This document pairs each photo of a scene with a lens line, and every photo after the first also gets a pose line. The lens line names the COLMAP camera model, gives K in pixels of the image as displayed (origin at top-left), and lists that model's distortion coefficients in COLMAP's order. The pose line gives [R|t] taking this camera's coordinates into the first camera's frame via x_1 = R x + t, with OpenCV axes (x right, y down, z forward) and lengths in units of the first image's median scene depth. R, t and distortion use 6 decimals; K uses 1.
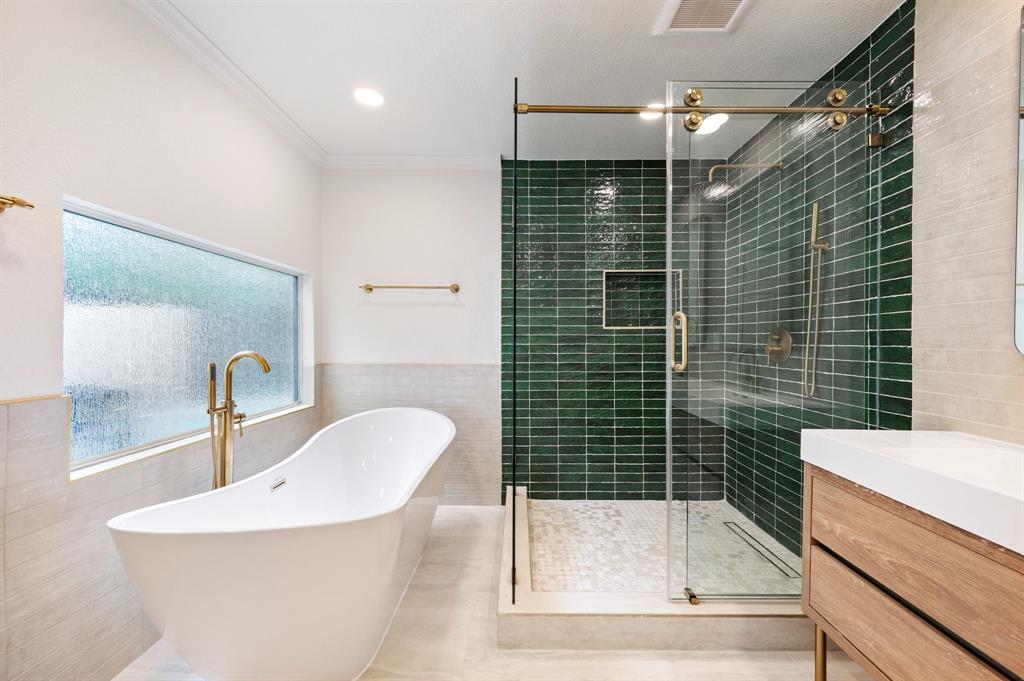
lens RADIAL K [[402.3, 0, 515.4], [0, 402.3, 340.5], [0, 0, 1]] dist [-0.001419, 0.000197]
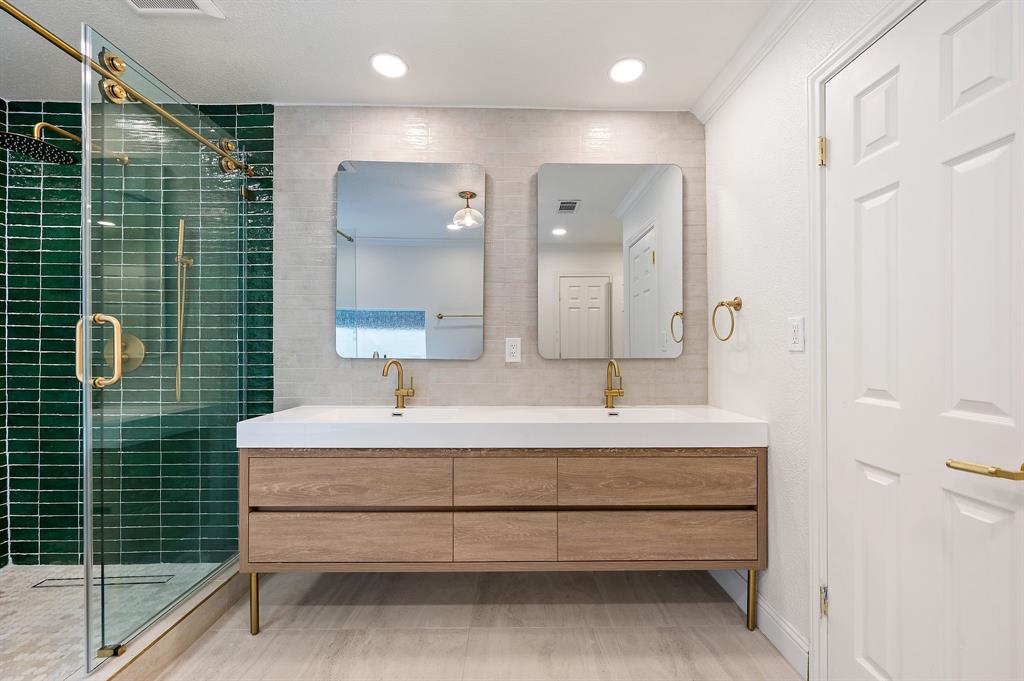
lens RADIAL K [[402.3, 0, 514.8], [0, 402.3, 345.9], [0, 0, 1]] dist [-0.001419, 0.000197]
pose [[-0.017798, 0.002678, 0.999838, -0.441016], [0.000056, 0.999996, -0.002678, -0.003559], [-0.999842, 0.000008, -0.017798, 0.172706]]
